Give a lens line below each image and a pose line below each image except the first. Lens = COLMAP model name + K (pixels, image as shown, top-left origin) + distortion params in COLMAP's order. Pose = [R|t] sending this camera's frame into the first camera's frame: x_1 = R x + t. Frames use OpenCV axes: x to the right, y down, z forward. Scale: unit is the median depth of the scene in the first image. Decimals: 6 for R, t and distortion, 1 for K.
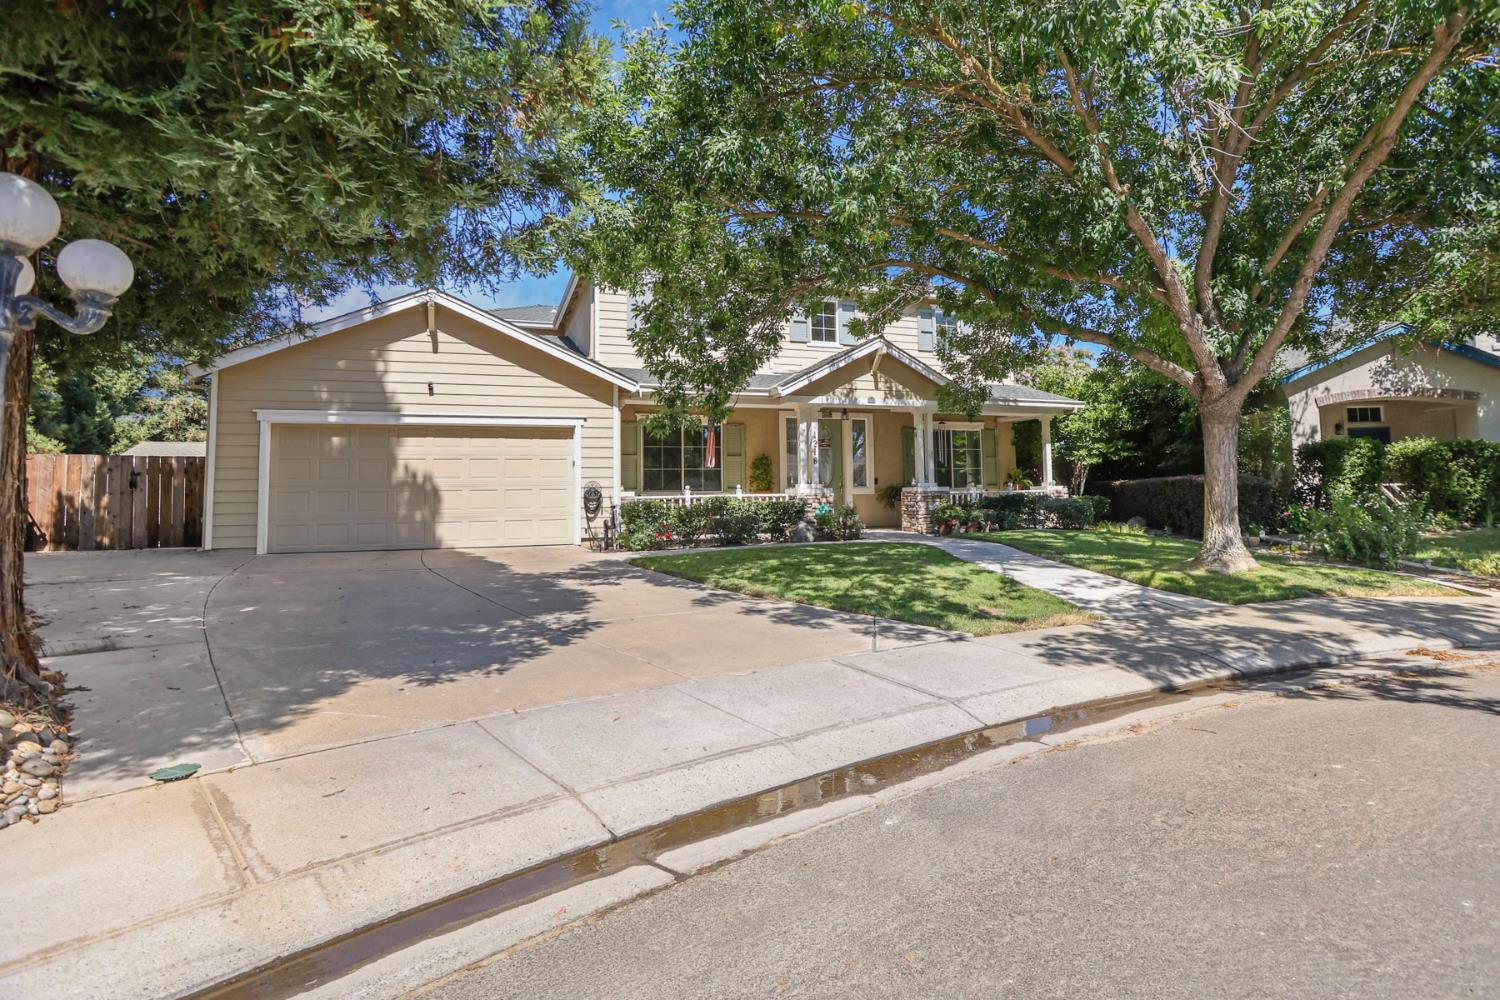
lens RADIAL K [[781.5, 0, 749.3], [0, 781.5, 434.6], [0, 0, 1]] dist [-0.020738, 0.000710]
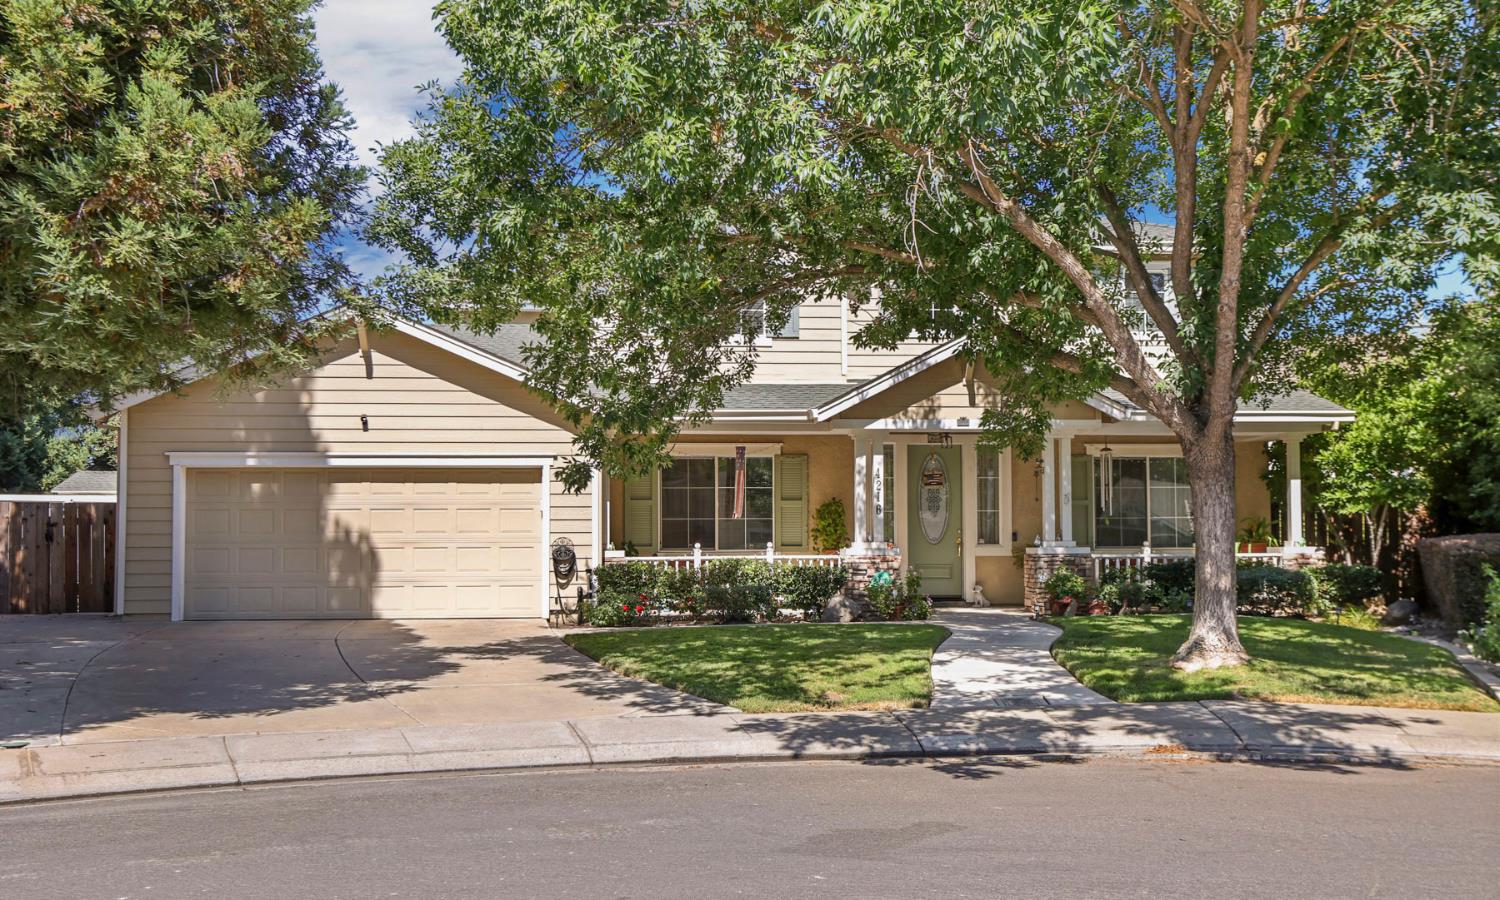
lens RADIAL K [[1495.0, 0, 750.9], [0, 1495.0, 484.0], [0, 0, 1]] dist [0.046182, 0.011563]
pose [[0.964426, -0.000496, -0.264353, 0.367044], [0.011038, 0.999202, 0.038398, -0.047453], [0.264123, -0.039950, 0.963661, -0.376385]]
